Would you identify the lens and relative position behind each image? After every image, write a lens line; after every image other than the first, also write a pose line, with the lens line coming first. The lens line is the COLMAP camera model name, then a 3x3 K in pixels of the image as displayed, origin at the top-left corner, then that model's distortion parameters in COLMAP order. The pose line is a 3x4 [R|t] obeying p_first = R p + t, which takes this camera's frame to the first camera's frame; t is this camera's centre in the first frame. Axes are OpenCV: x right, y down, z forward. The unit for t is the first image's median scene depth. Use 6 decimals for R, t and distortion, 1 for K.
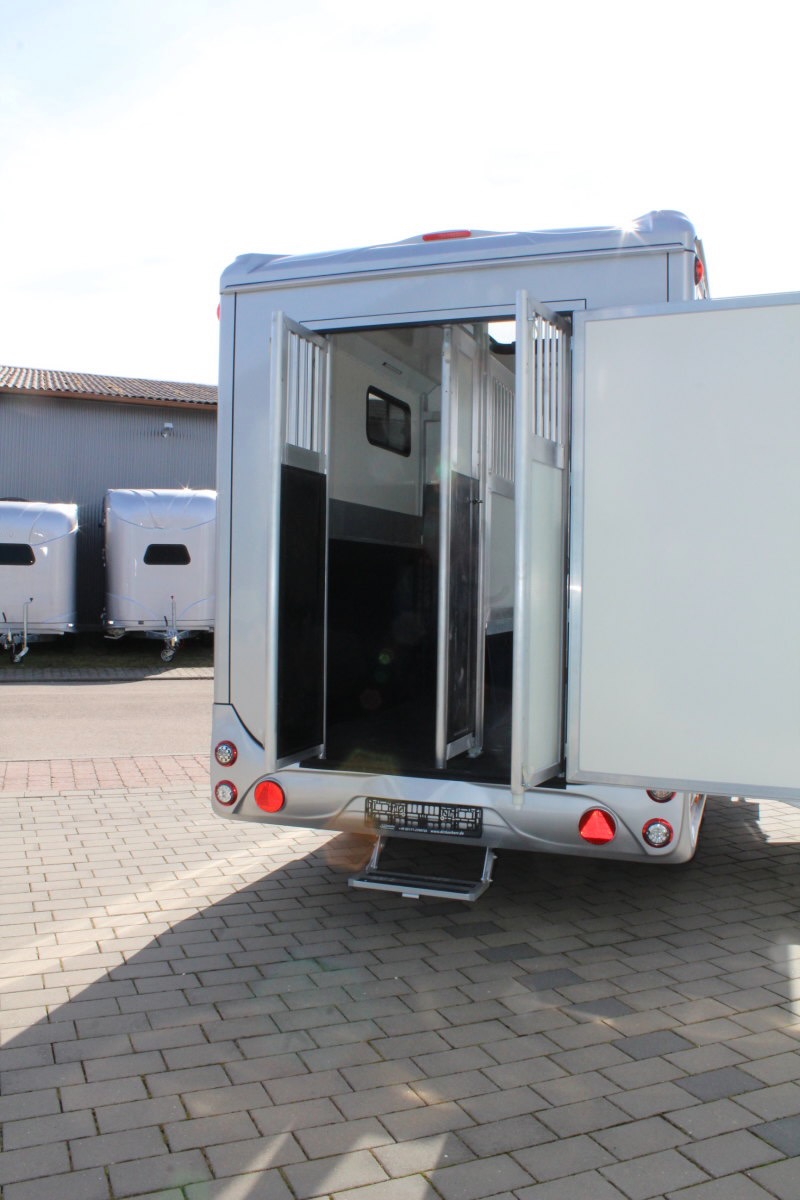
lens RADIAL K [[1027.5, 0, 400.0], [0, 1027.5, 600.0], [0, 0, 1]] dist [-0.074320, -0.000477]
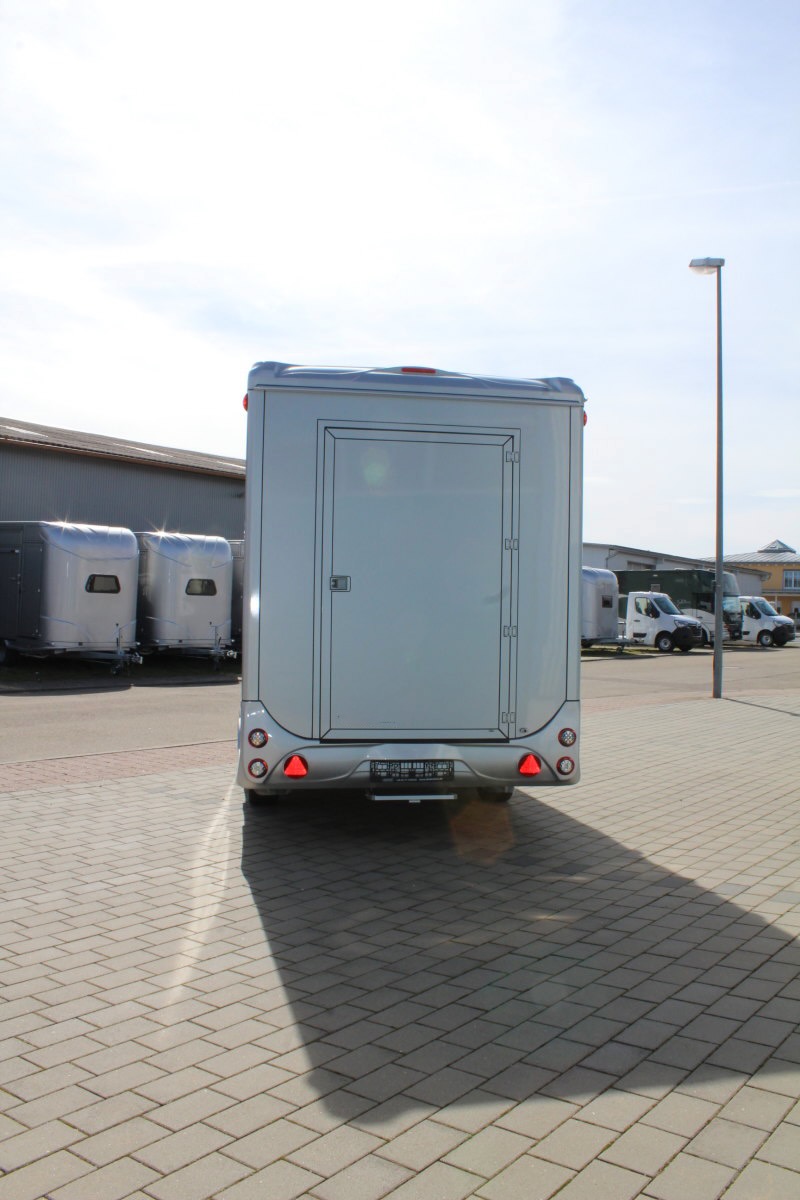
lens RADIAL K [[1039.4, 0, 400.0], [0, 1039.4, 600.0], [0, 0, 1]] dist [-0.007218, -0.011865]
pose [[0.881658, 0.001004, 0.471888, -0.689930], [0.003874, 0.999949, -0.009367, -0.017412], [-0.471873, 0.010086, 0.881609, -0.298920]]
